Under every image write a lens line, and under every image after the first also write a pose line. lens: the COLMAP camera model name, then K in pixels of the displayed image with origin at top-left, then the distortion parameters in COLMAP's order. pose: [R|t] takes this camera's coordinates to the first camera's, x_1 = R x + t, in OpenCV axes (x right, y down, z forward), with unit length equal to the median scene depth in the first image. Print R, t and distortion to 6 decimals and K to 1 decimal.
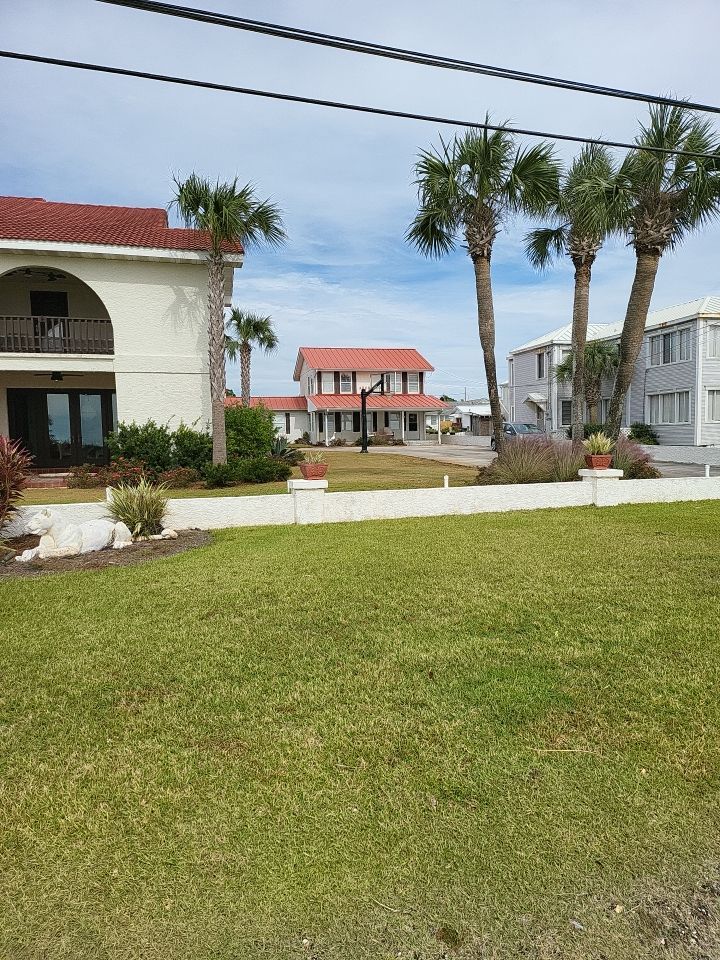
lens RADIAL K [[664.2, 0, 369.8], [0, 664.2, 483.7], [0, 0, 1]] dist [0.051808, -0.066417]
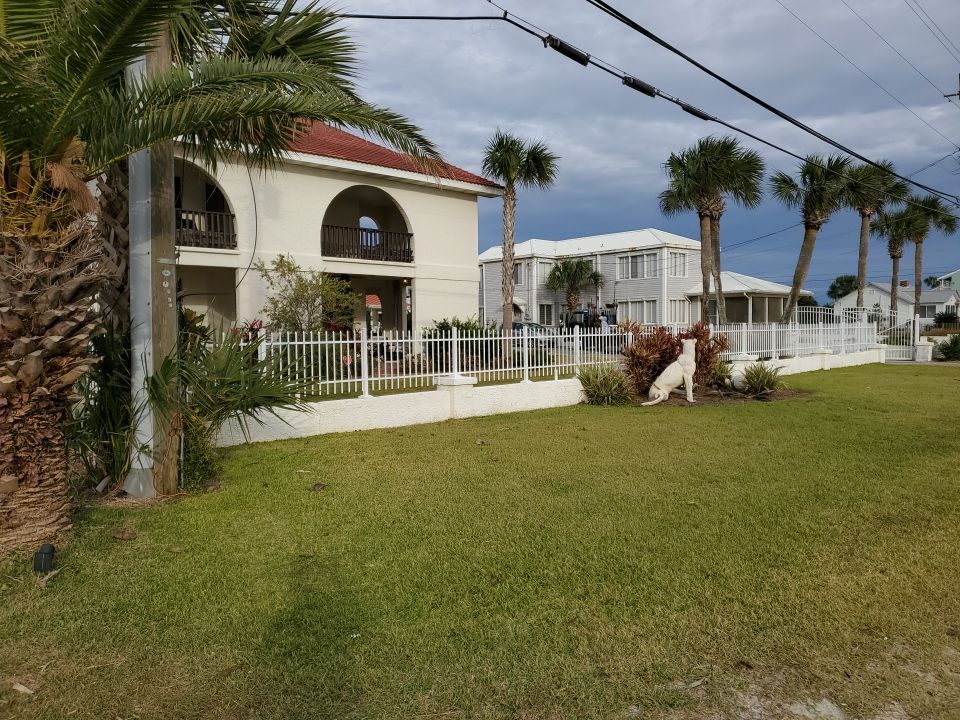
lens RADIAL K [[738.7, 0, 480.0], [0, 738.7, 360.0], [0, 0, 1]] dist [0.002660, 0.000552]
pose [[0.880356, -0.014357, 0.474097, -0.925323], [0.032964, 0.998977, -0.030960, 0.024709], [-0.473167, 0.042884, 0.879928, -0.209588]]
